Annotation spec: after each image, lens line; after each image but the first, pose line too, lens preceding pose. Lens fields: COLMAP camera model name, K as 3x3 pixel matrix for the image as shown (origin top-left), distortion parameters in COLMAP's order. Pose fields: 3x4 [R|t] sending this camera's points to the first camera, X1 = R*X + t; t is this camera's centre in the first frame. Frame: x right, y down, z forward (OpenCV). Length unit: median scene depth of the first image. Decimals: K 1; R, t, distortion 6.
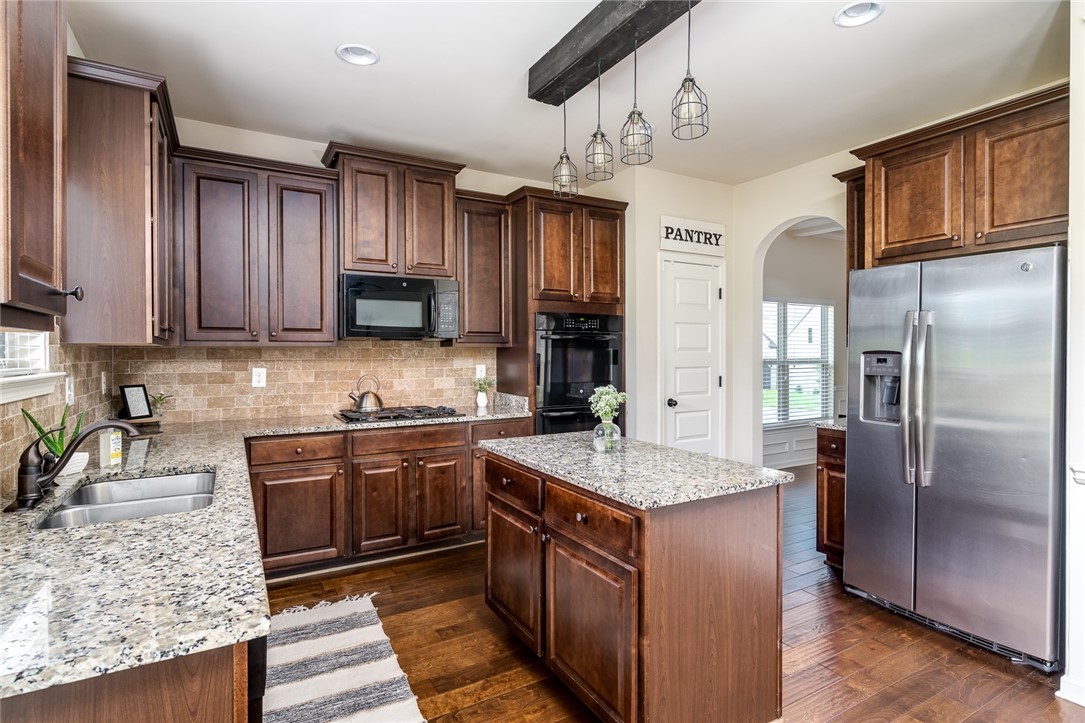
lens RADIAL K [[538.0, 0, 540.3], [0, 538.0, 358.9], [0, 0, 1]] dist [0.002067, 0.000157]
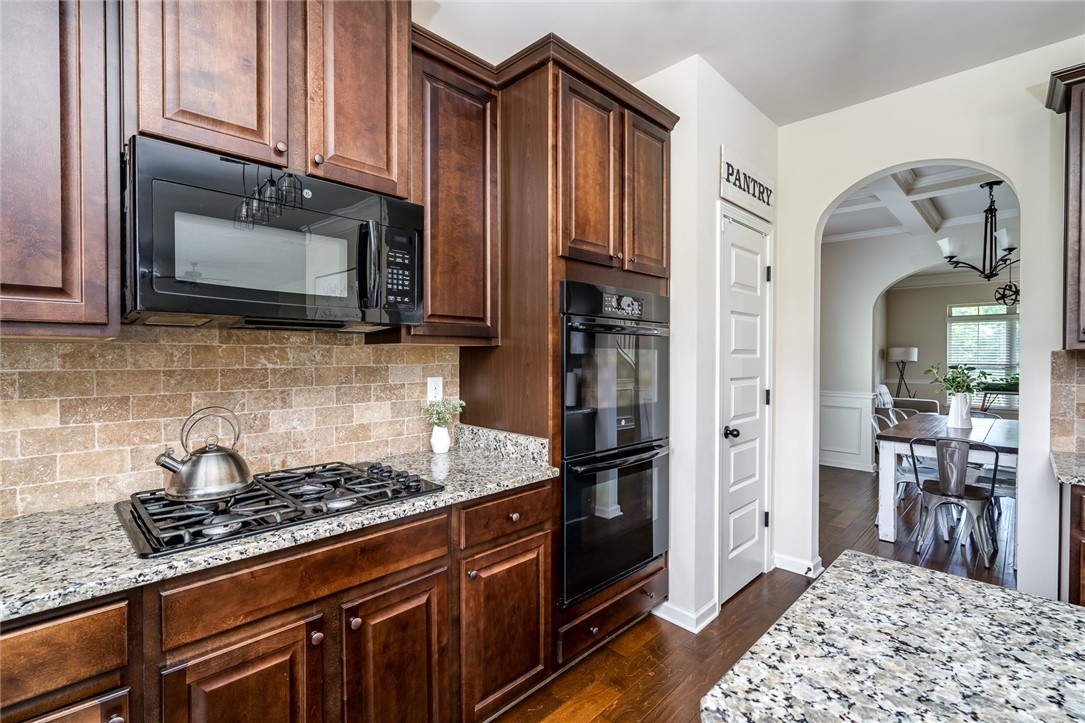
lens RADIAL K [[492.9, 0, 523.9], [0, 492.9, 363.2], [0, 0, 1]] dist [-0.000946, 0.000737]
pose [[0.965889, -0.000647, 0.258956, -0.171257], [0.000050, 0.999997, 0.002313, -0.005524], [-0.258957, -0.002221, 0.965886, 0.528634]]
